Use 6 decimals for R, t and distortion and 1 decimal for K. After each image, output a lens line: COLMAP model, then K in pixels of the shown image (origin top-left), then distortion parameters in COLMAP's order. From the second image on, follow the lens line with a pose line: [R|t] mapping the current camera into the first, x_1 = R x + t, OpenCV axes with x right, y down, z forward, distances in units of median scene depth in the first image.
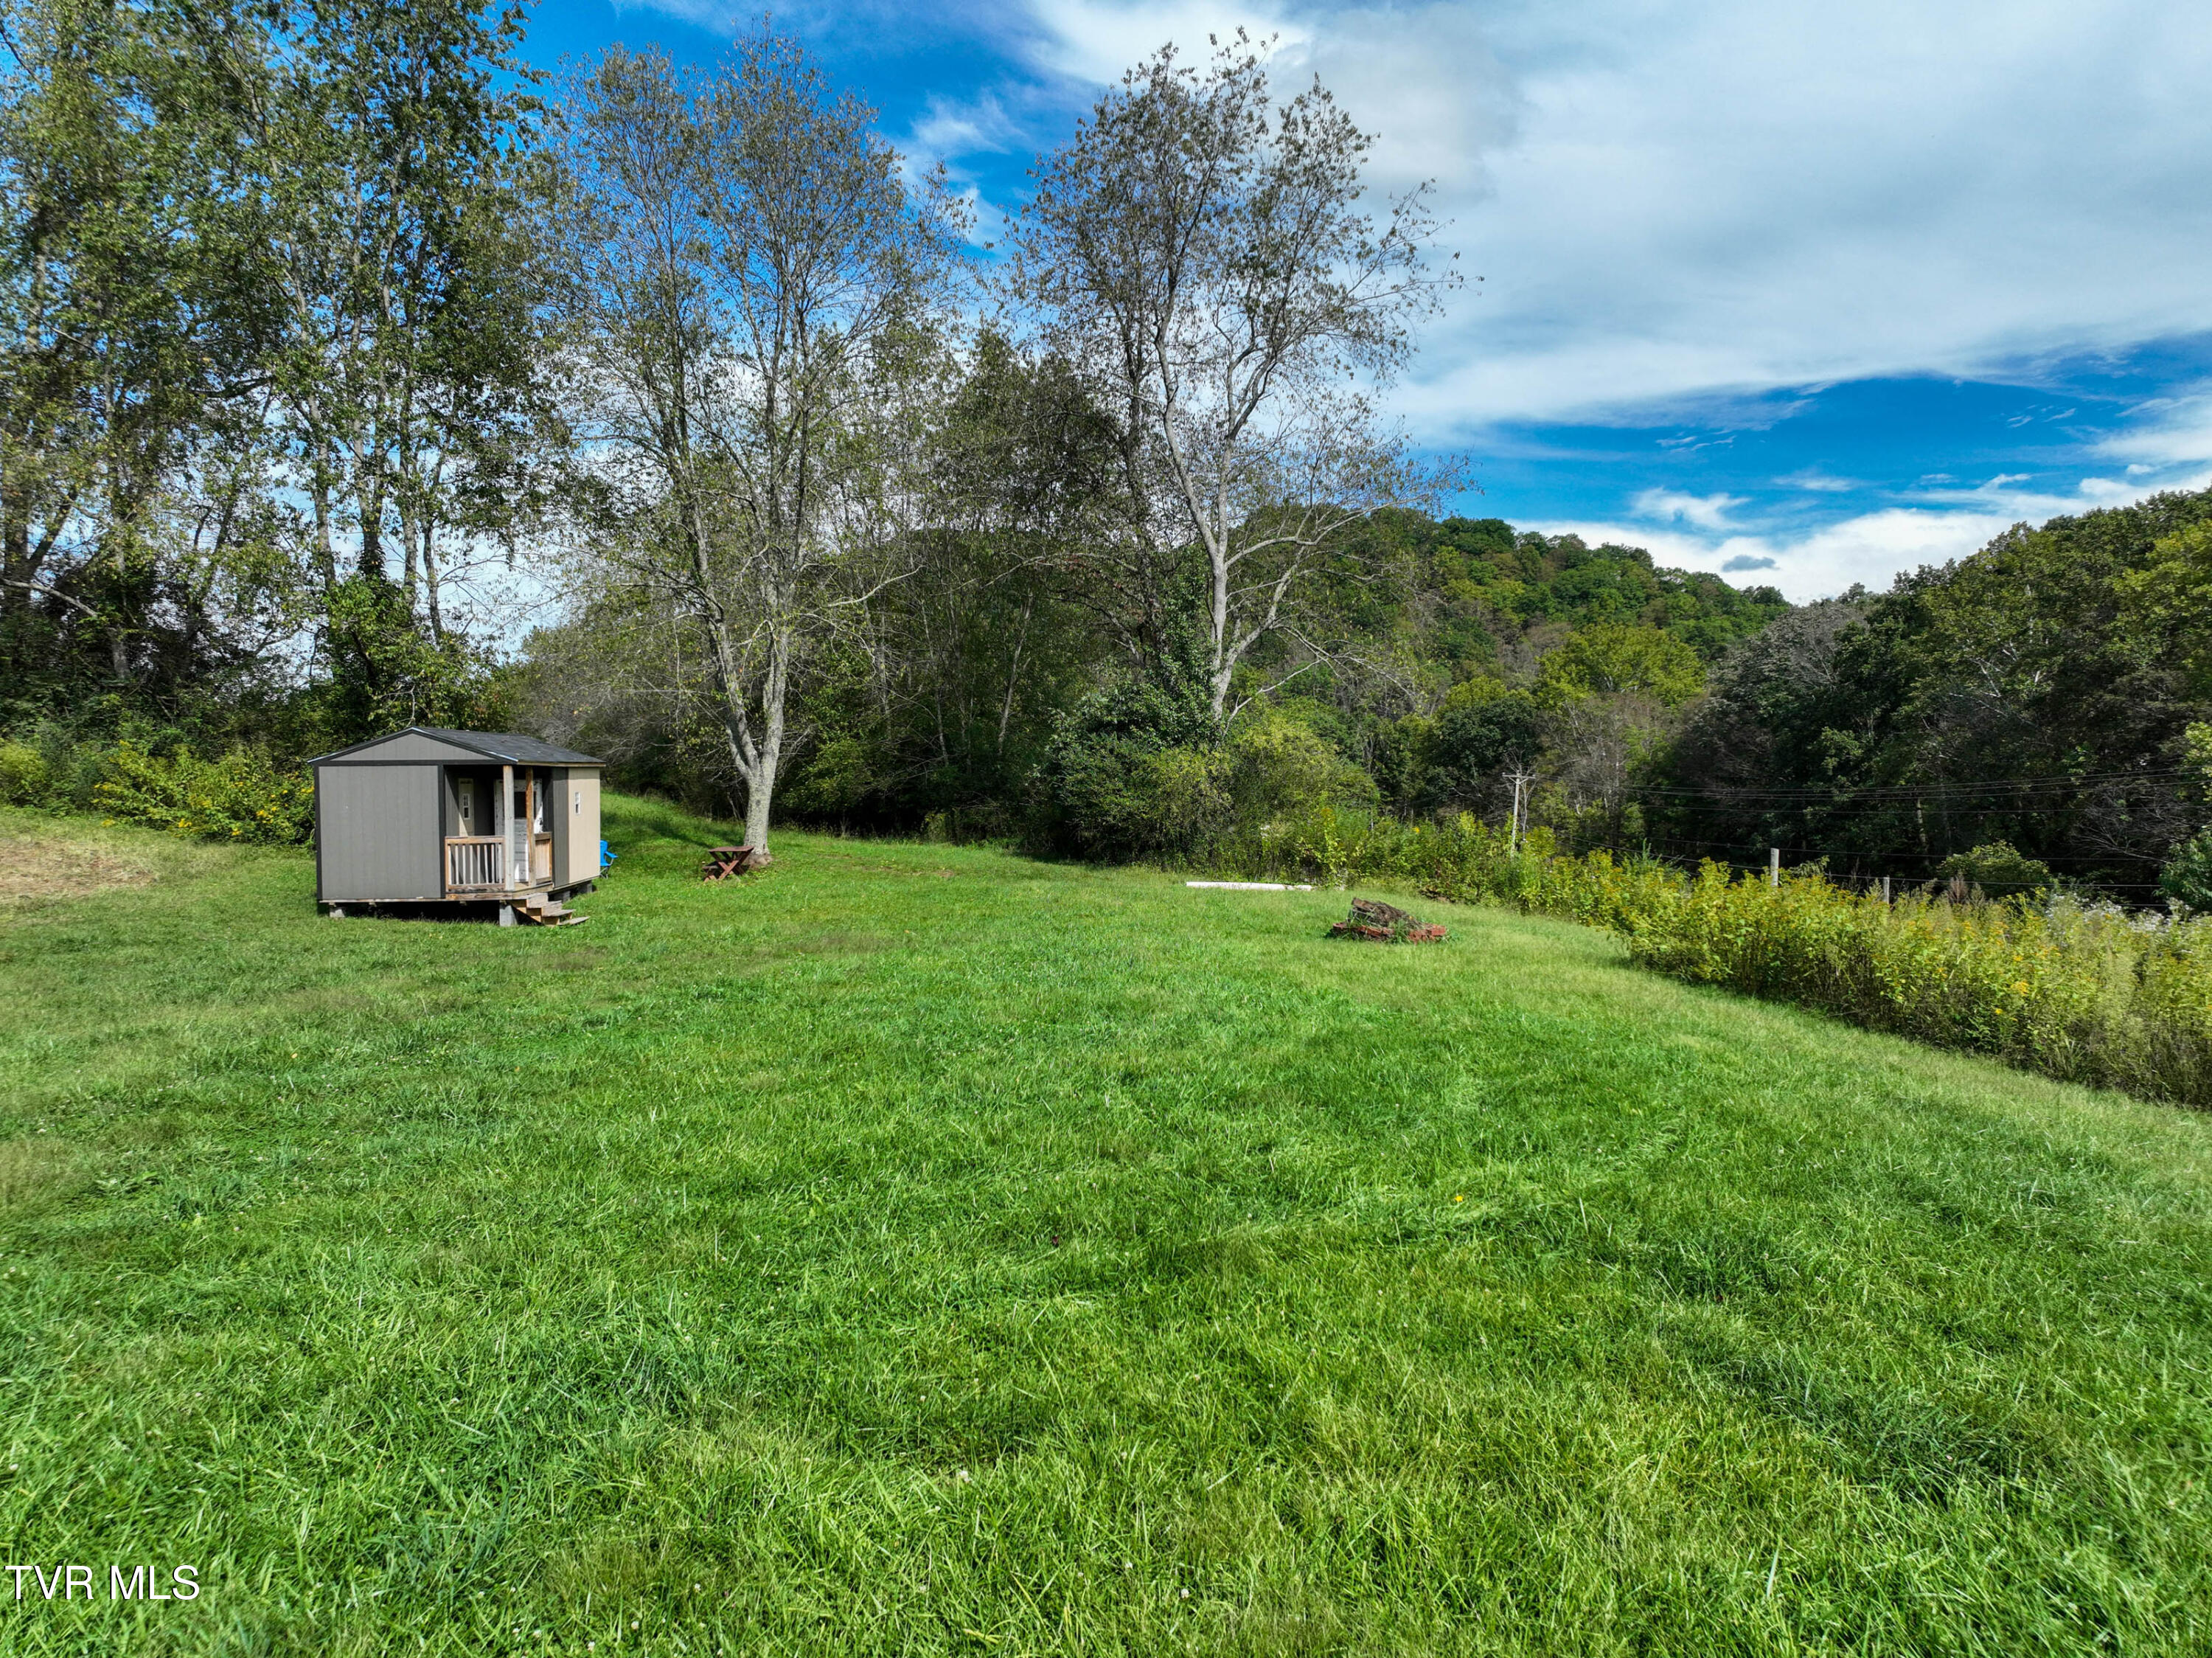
lens RADIAL K [[1551.4, 0, 1116.6], [0, 1551.4, 819.3], [0, 0, 1]] dist [-0.002840, 0.021123]
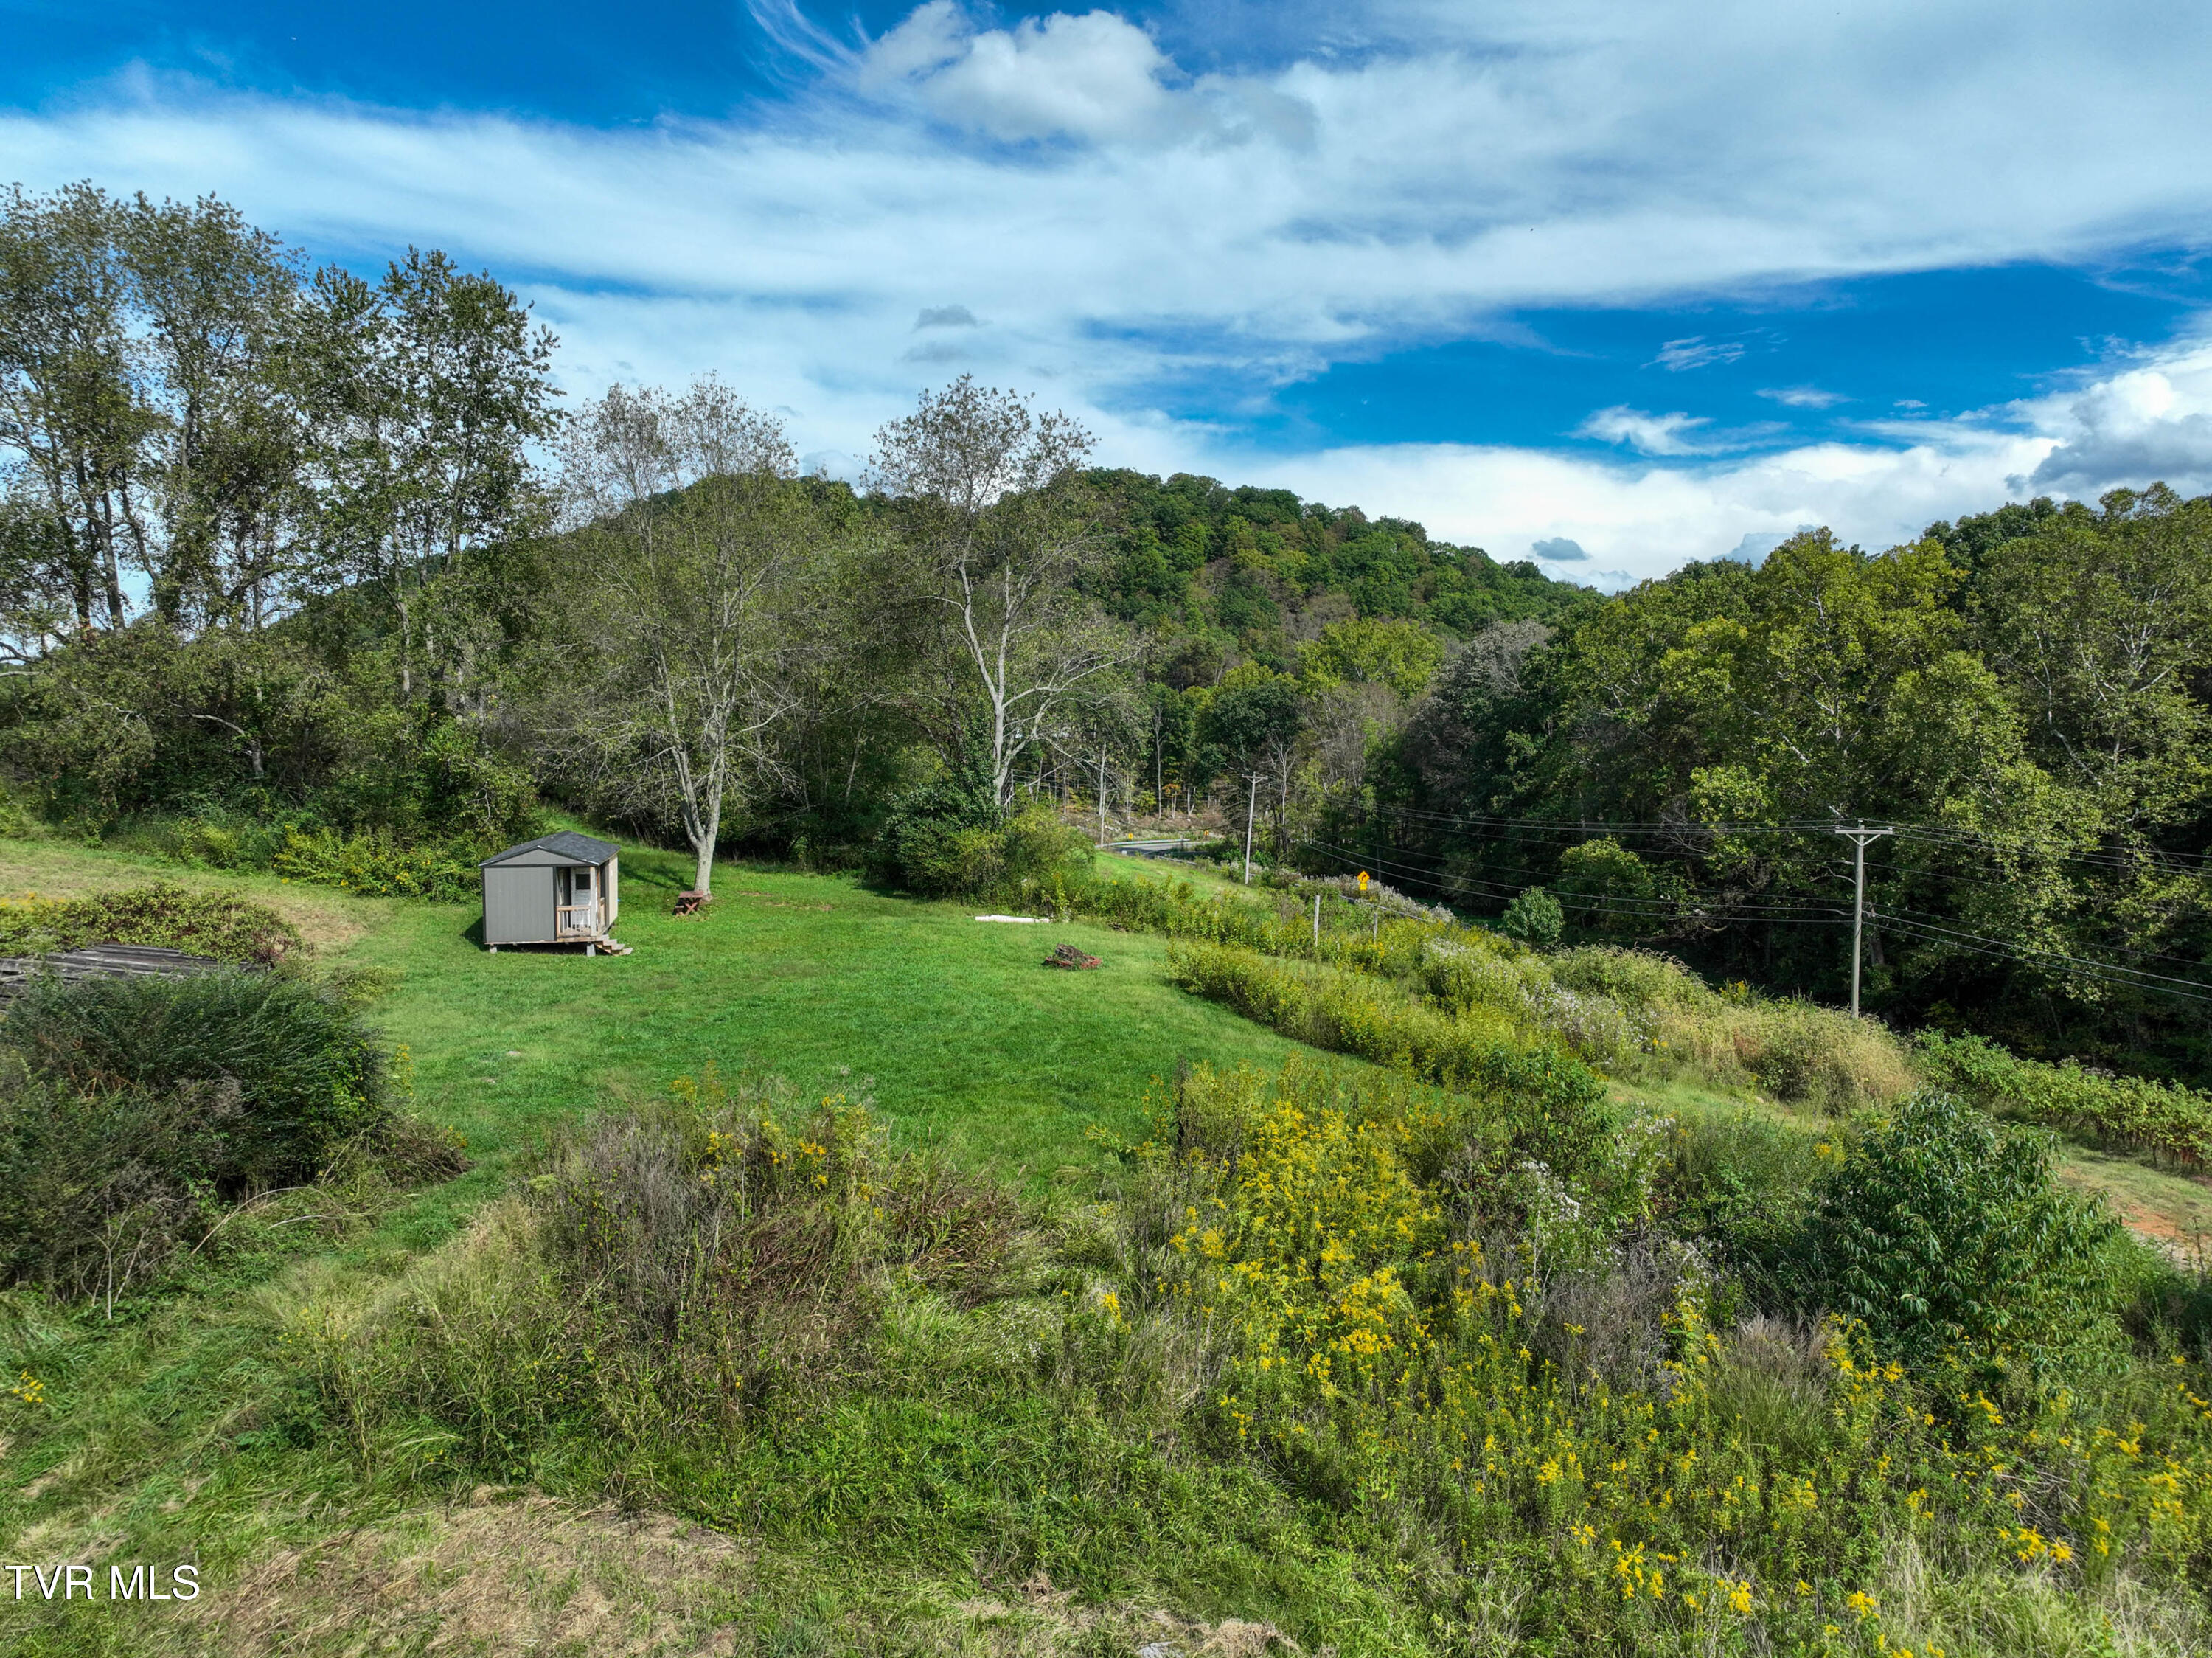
lens RADIAL K [[1551.4, 0, 1109.5], [0, 1551.4, 818.5], [0, 0, 1]] dist [-0.002840, 0.021123]
pose [[0.992636, 0.002353, 0.121109, -0.012479], [-0.006881, 0.999292, 0.036981, -0.112417], [-0.120937, -0.037542, 0.991950, -0.591343]]
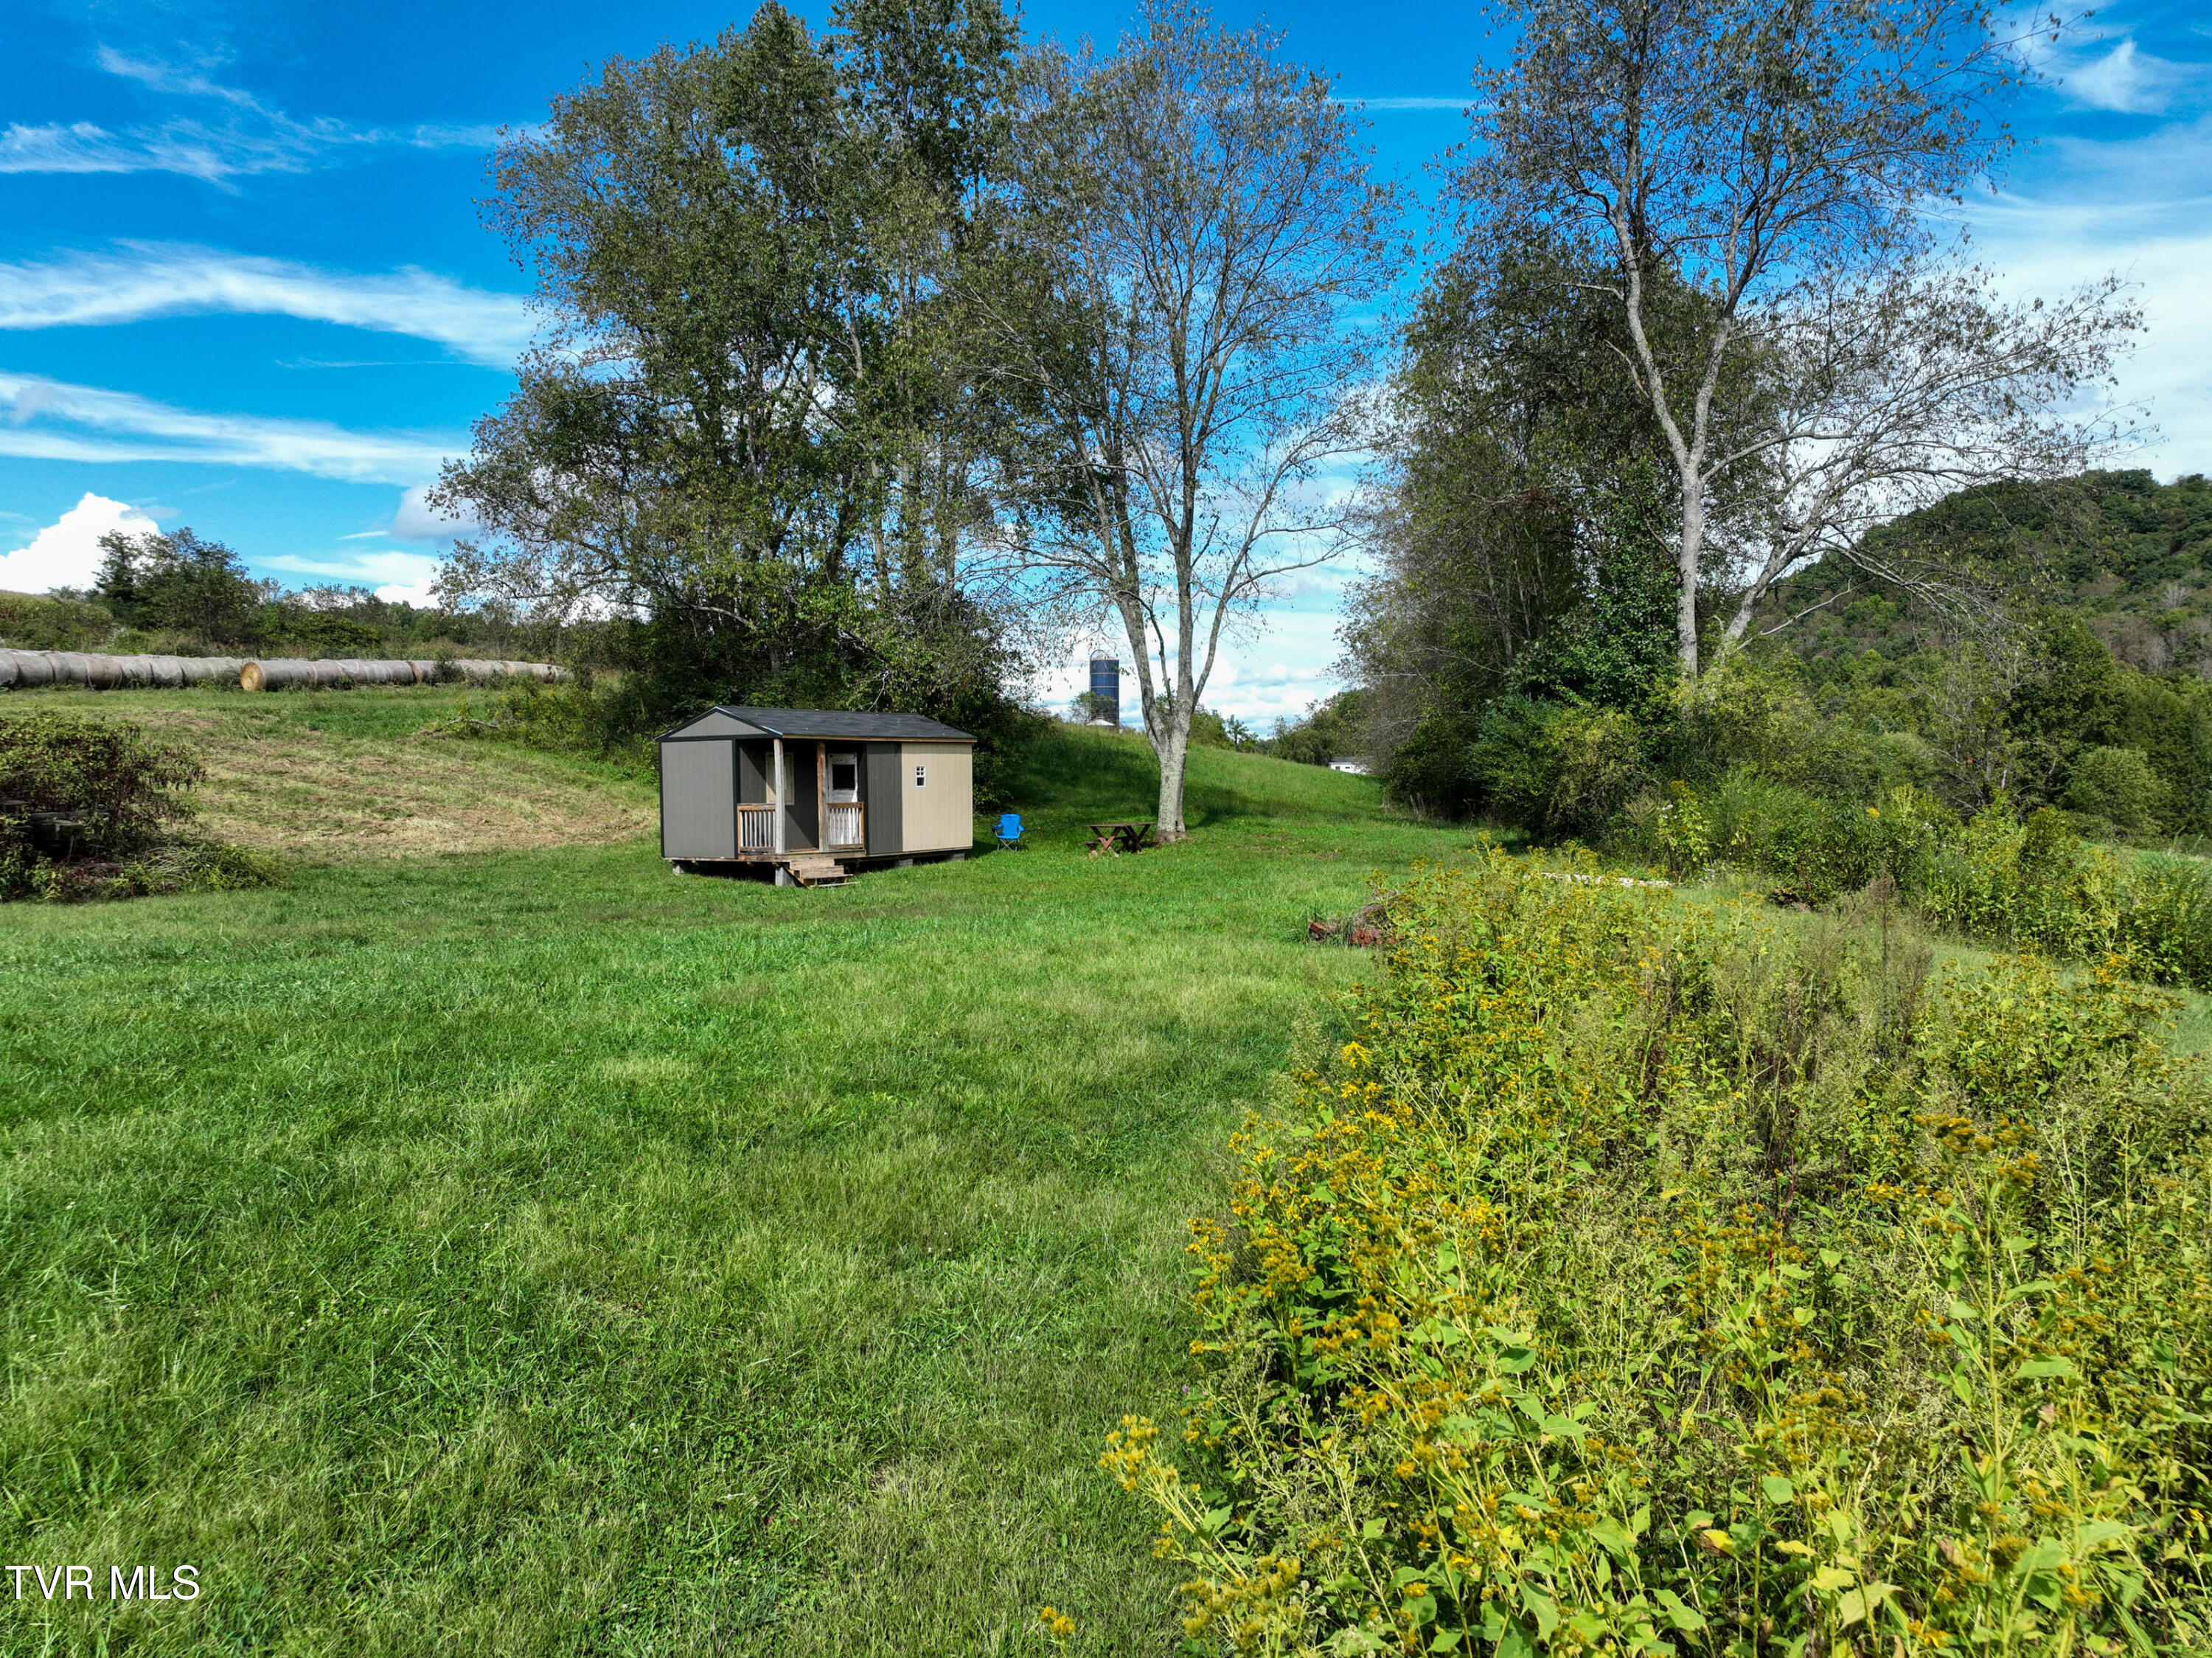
lens RADIAL K [[1551.4, 0, 1099.2], [0, 1551.4, 814.4], [0, 0, 1]] dist [-0.002840, 0.021123]
pose [[0.797582, 0.011845, -0.603094, 0.311154], [-0.011684, 0.999923, 0.004187, 0.008022], [0.603097, 0.003708, 0.797659, 0.189347]]
